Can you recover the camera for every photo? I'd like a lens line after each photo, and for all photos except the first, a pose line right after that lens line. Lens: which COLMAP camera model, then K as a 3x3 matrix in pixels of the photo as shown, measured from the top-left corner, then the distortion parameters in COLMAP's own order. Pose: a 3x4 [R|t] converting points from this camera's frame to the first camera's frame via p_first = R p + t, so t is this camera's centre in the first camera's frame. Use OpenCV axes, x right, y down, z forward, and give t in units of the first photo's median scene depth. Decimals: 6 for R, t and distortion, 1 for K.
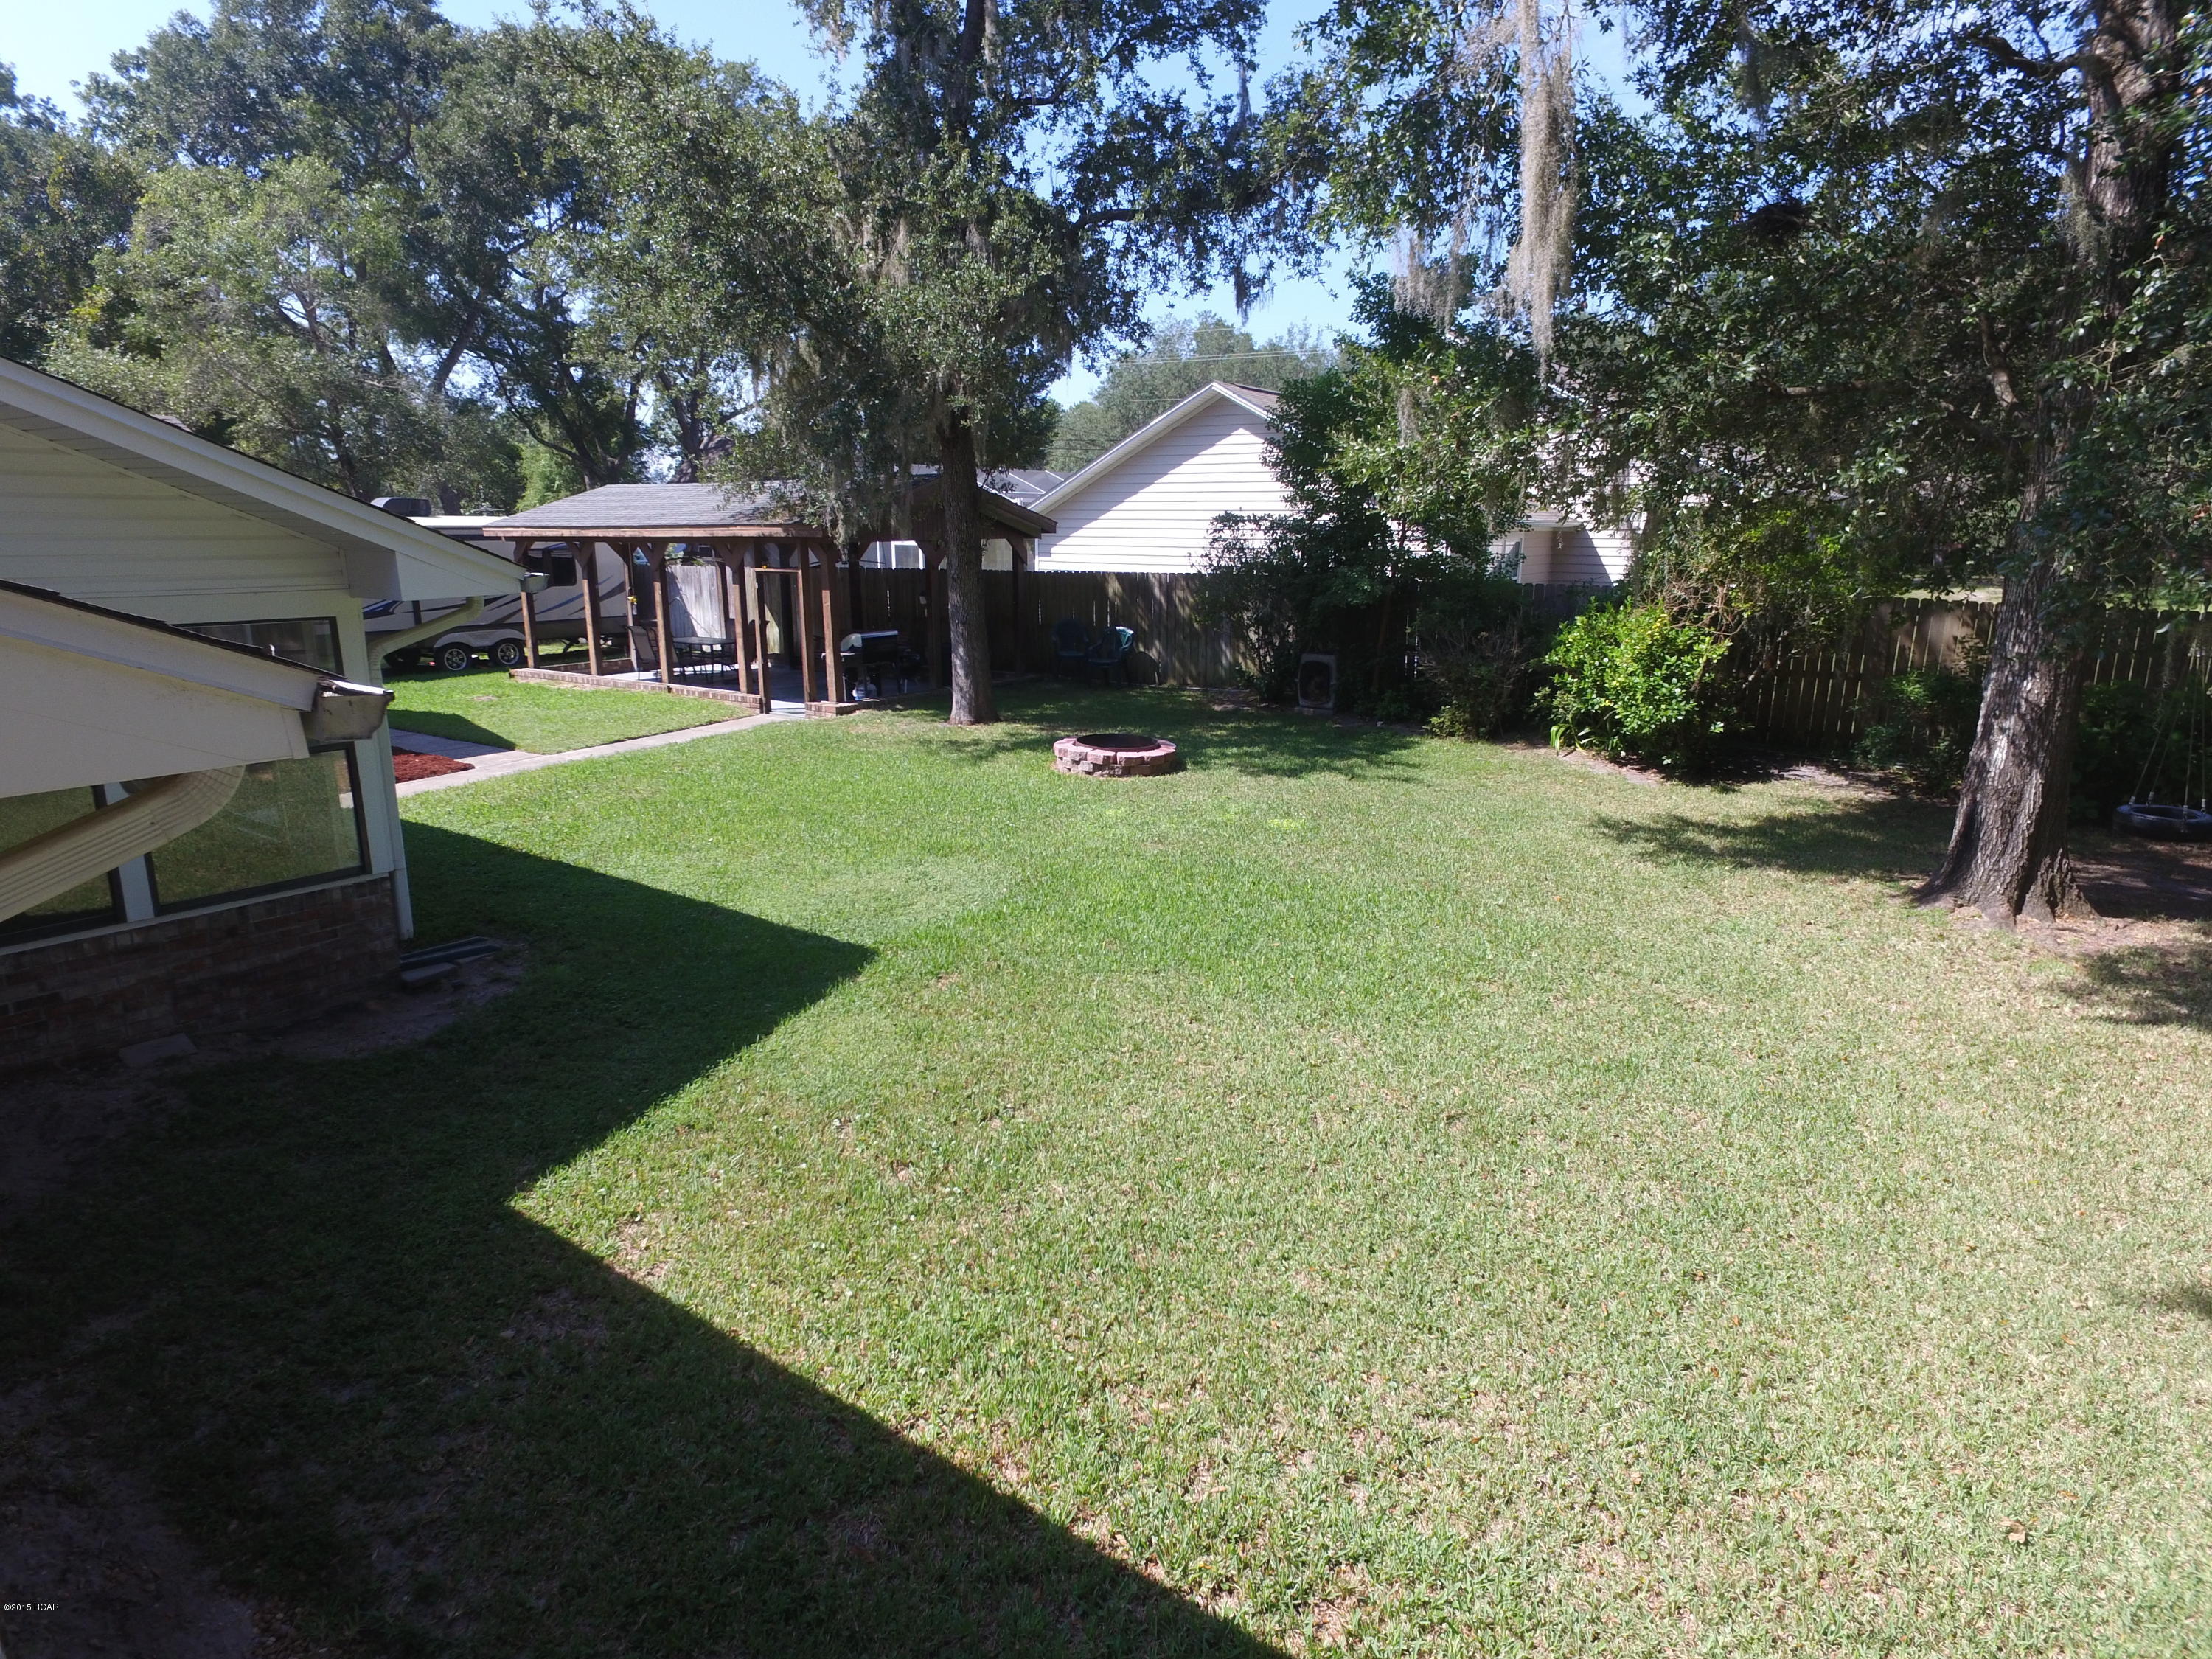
lens RADIAL K [[1299.6, 0, 1103.7], [0, 1299.6, 825.4], [0, 0, 1]] dist [-0.008049, 0.011589]
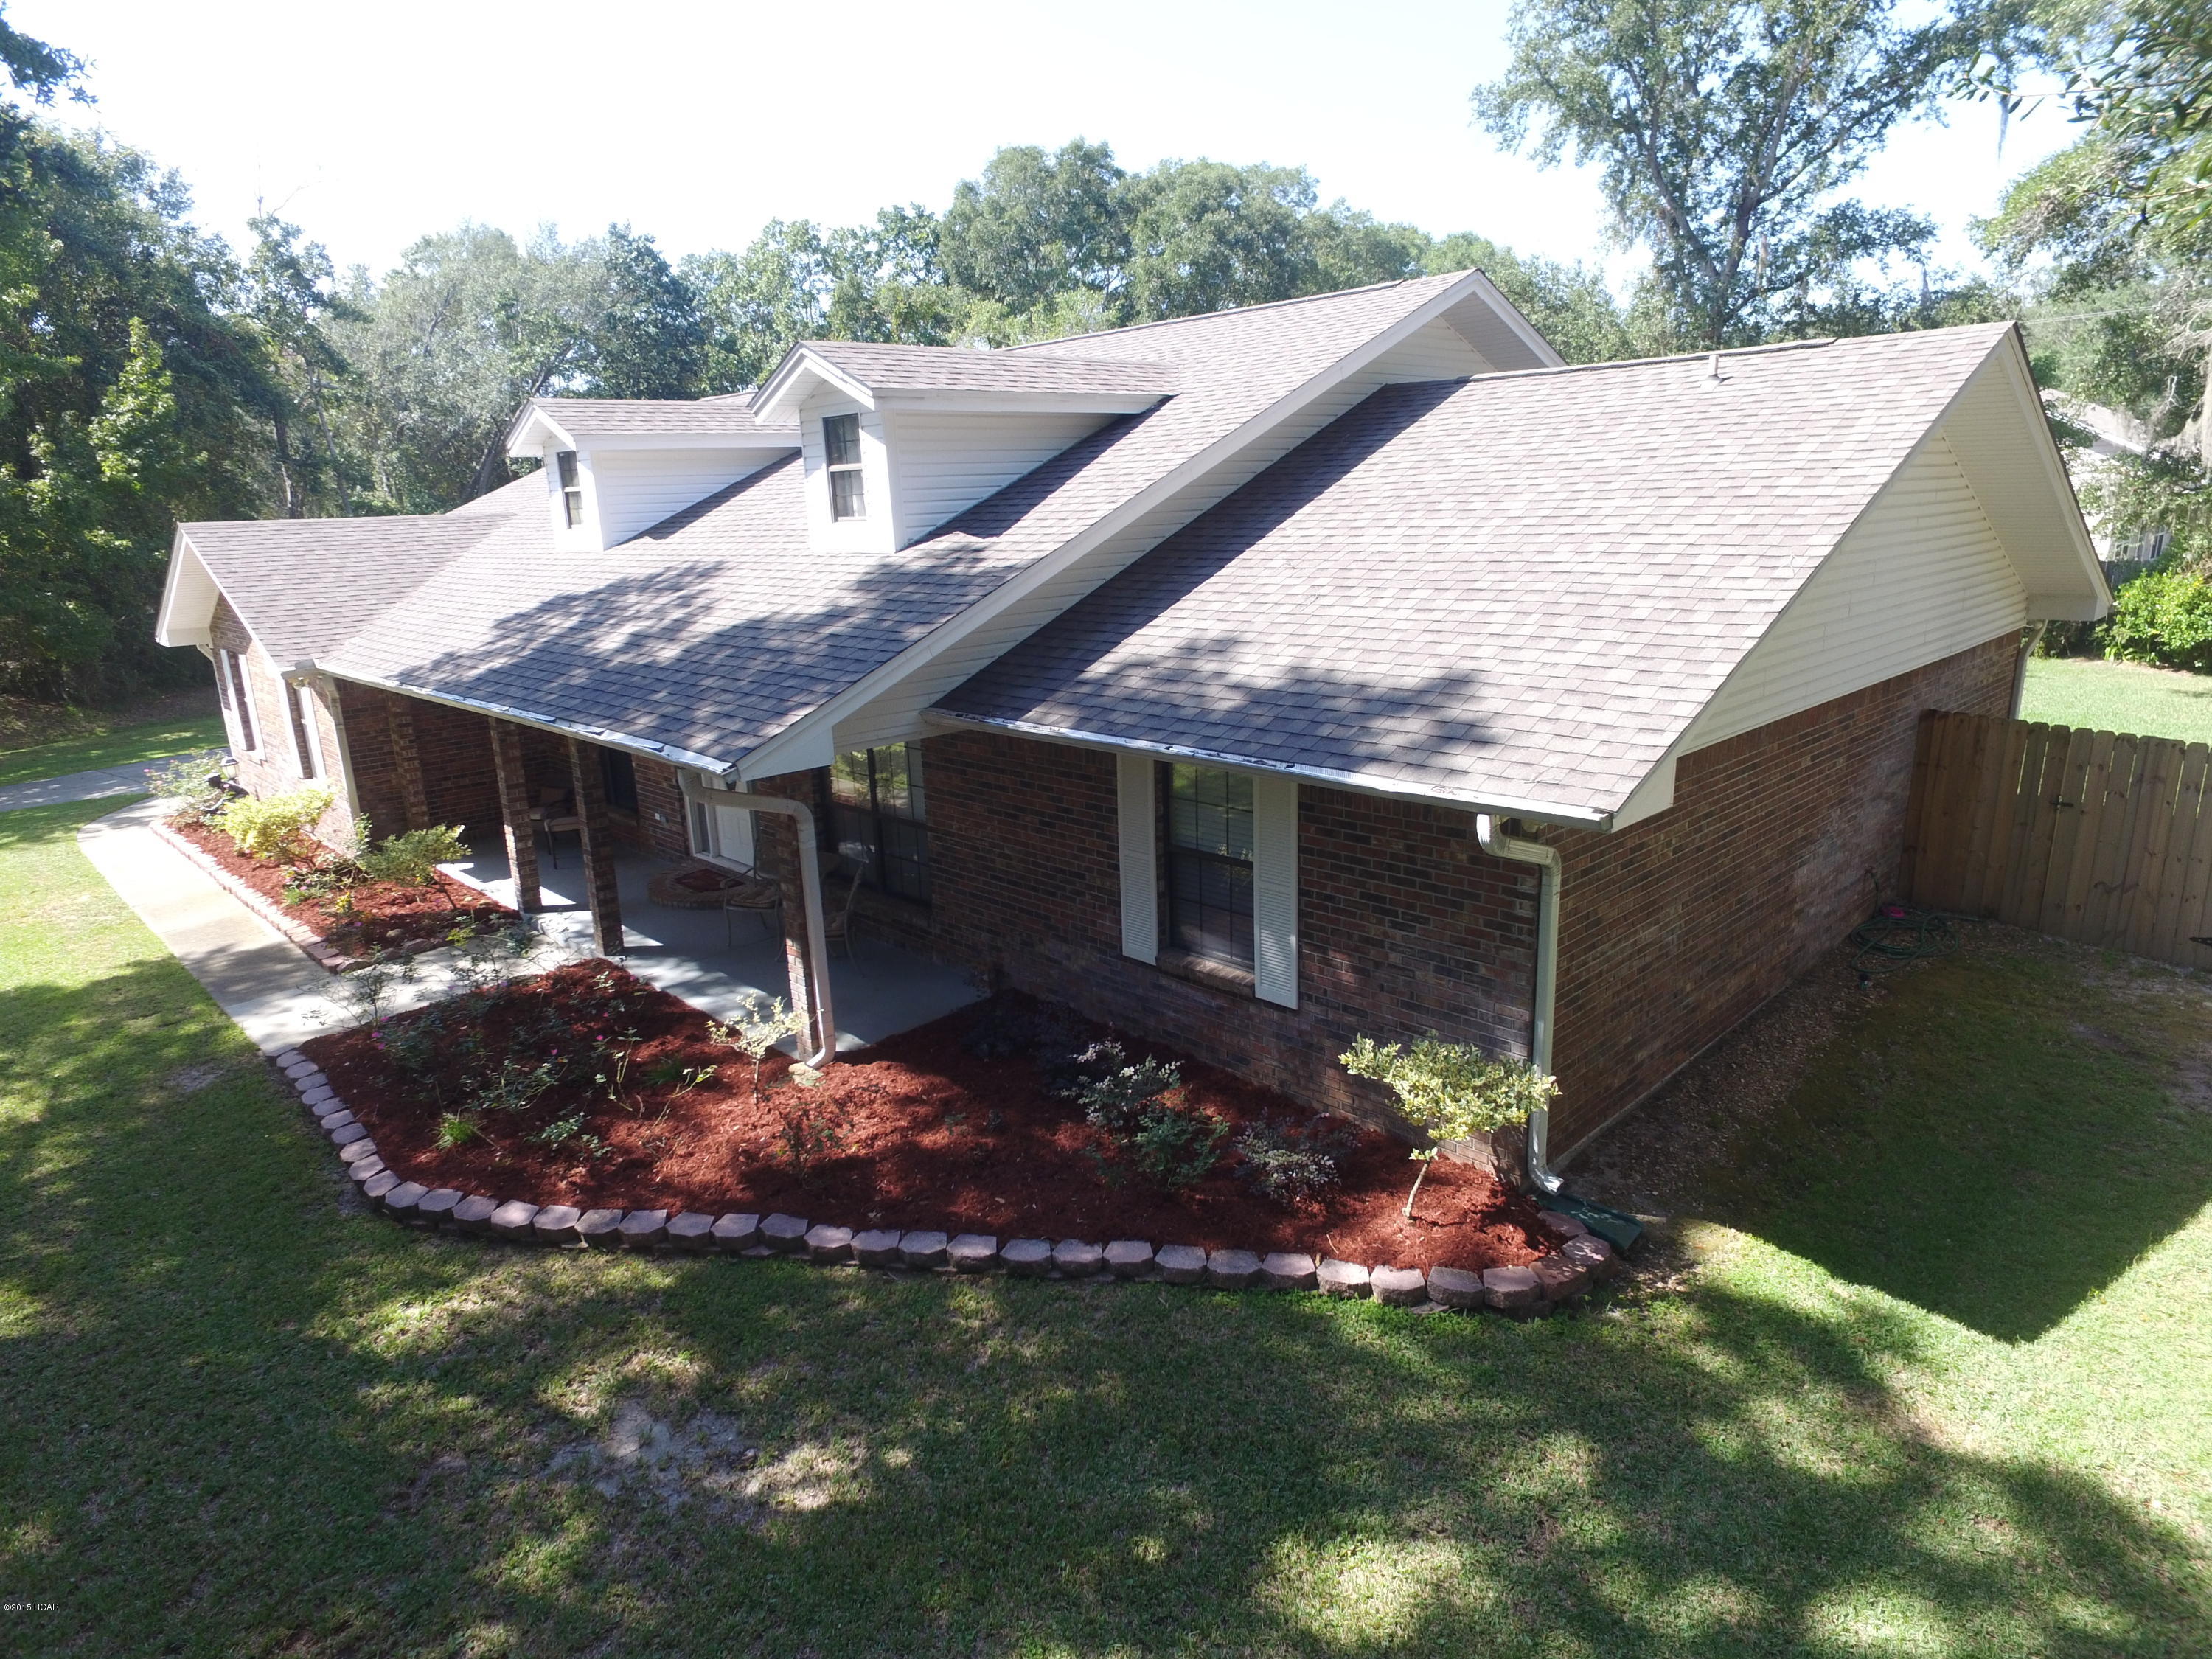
lens RADIAL K [[1299.6, 0, 1103.7], [0, 1299.6, 825.4], [0, 0, 1]] dist [-0.008049, 0.011589]
pose [[0.985534, 0.003839, -0.169434, -0.699157], [-0.000583, 0.999814, 0.019267, 0.131194], [0.169477, -0.018889, 0.985353, -0.939036]]
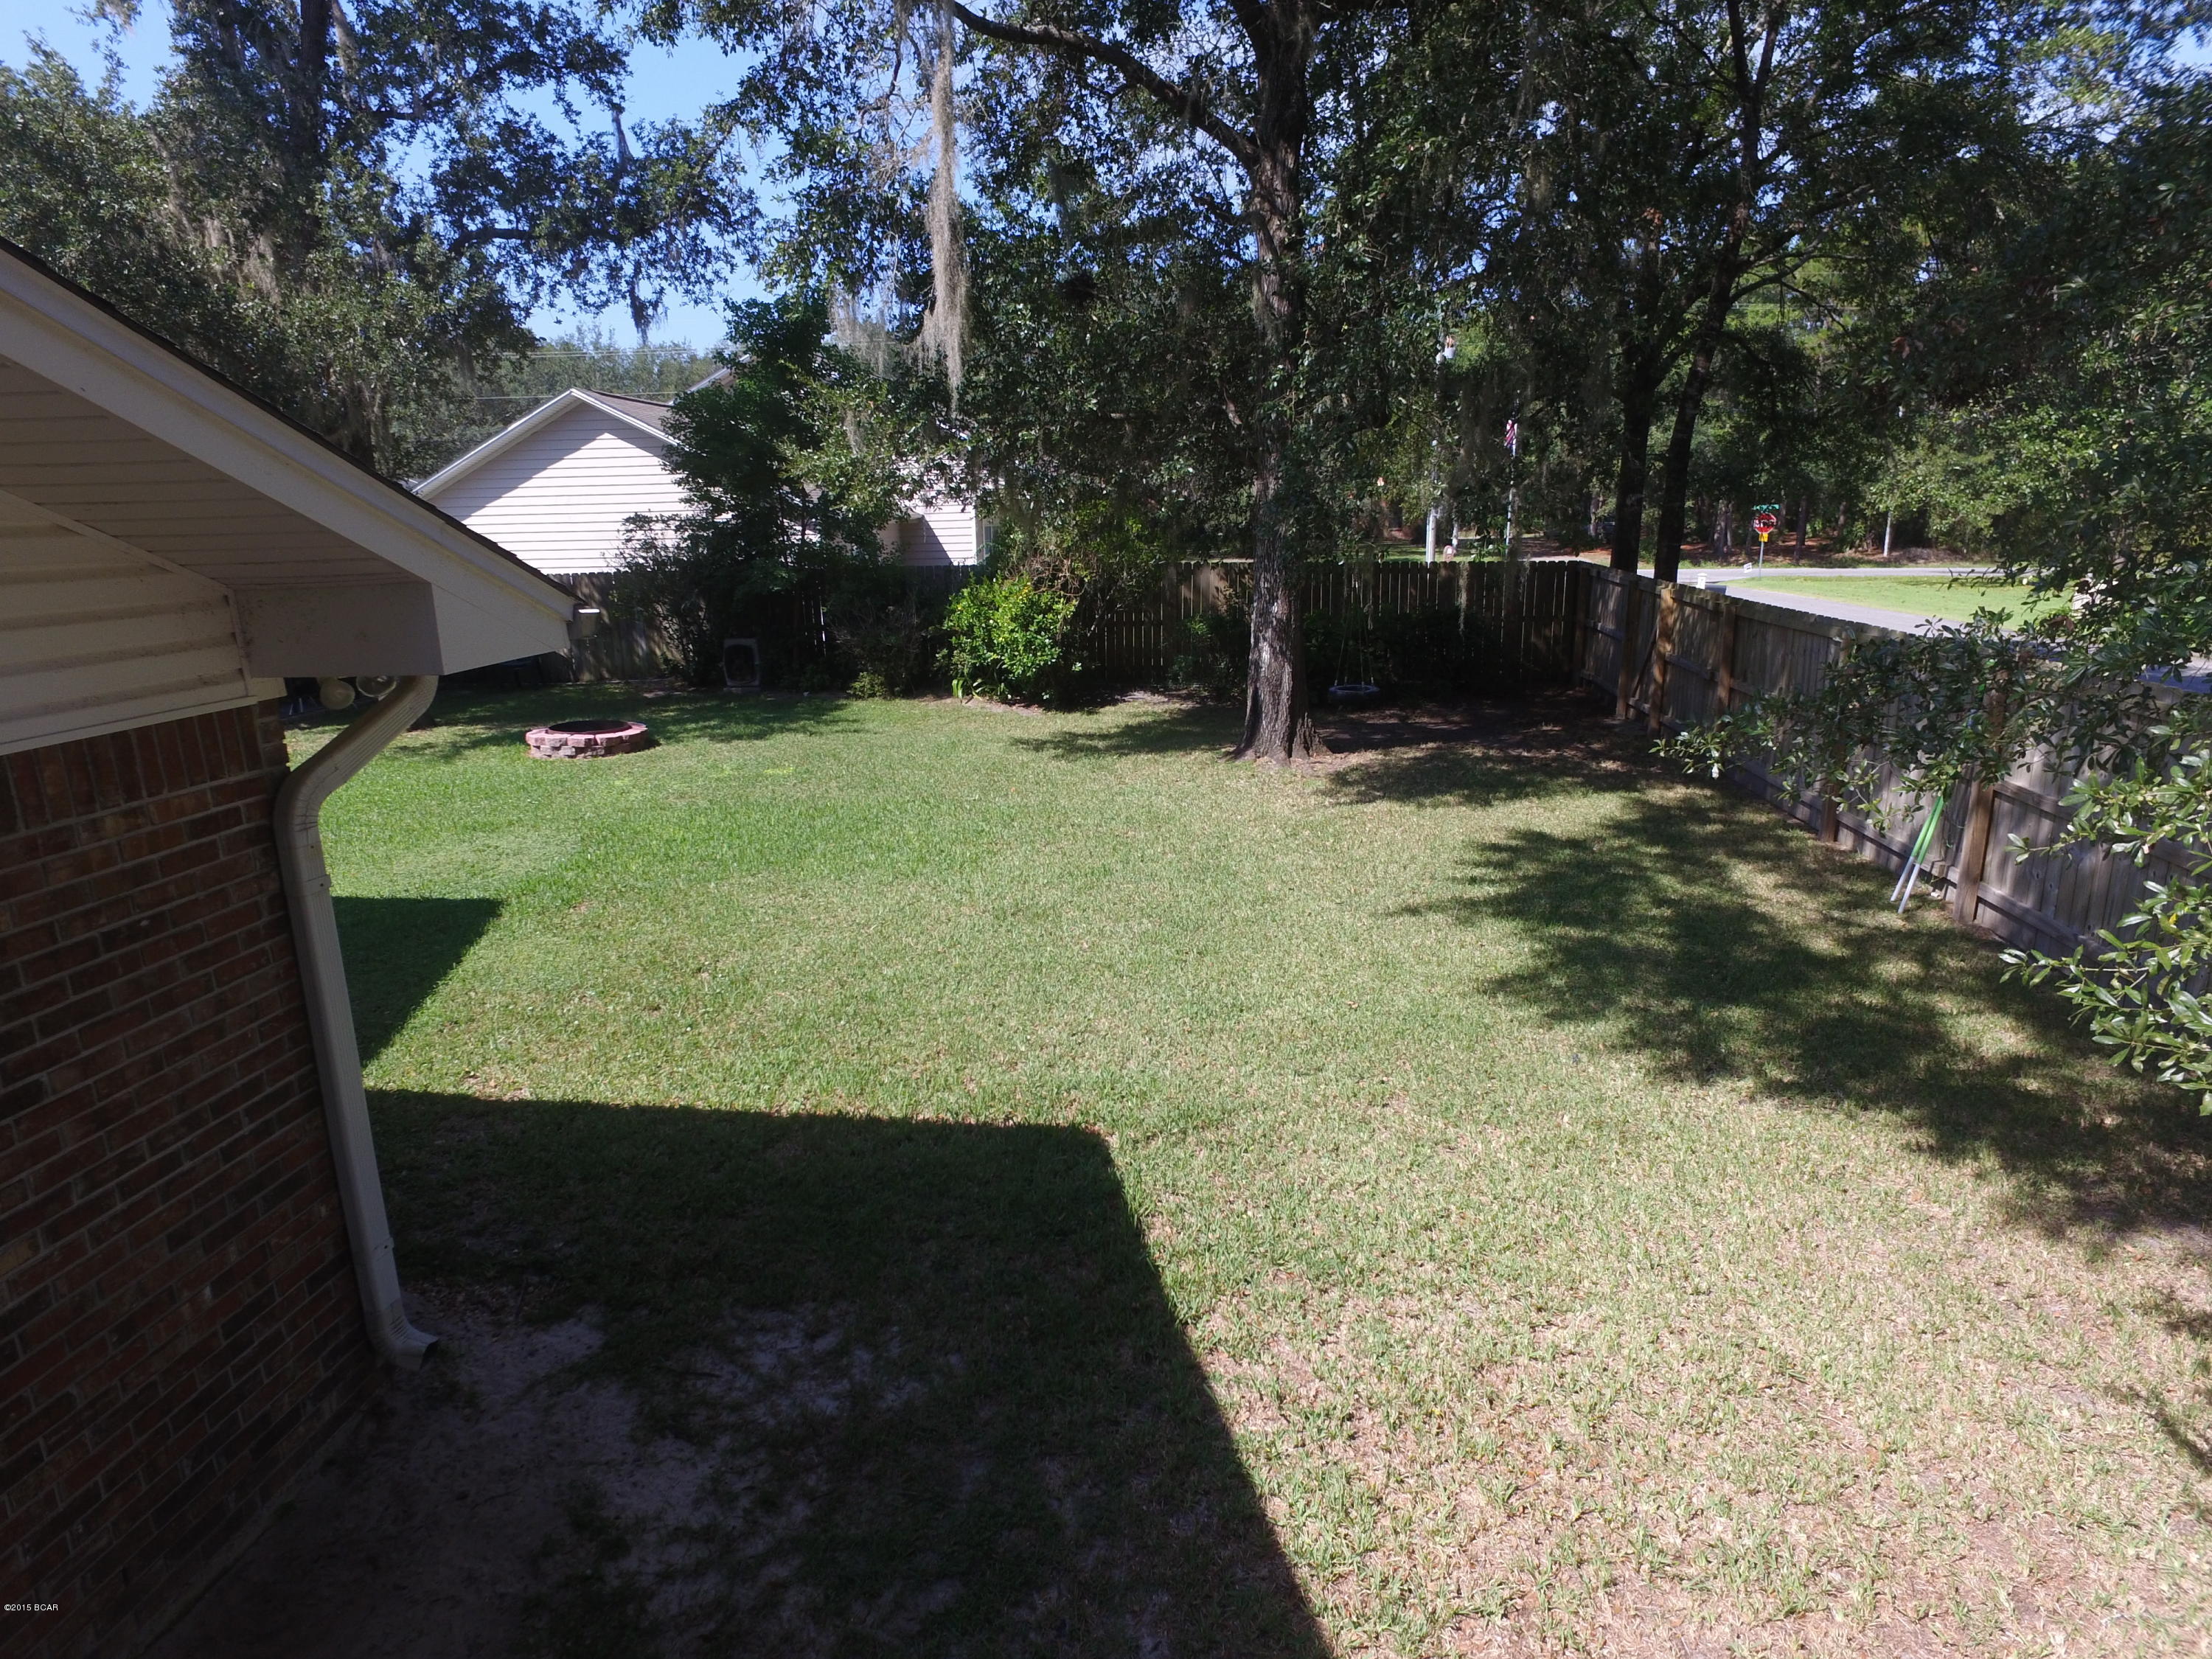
lens RADIAL K [[1299.6, 0, 1103.7], [0, 1299.6, 825.4], [0, 0, 1]] dist [-0.008049, 0.011589]
pose [[0.868588, -0.139368, 0.475532, -0.148939], [0.138937, 0.989637, 0.036263, 0.038781], [-0.475658, 0.034571, 0.878951, -0.159104]]
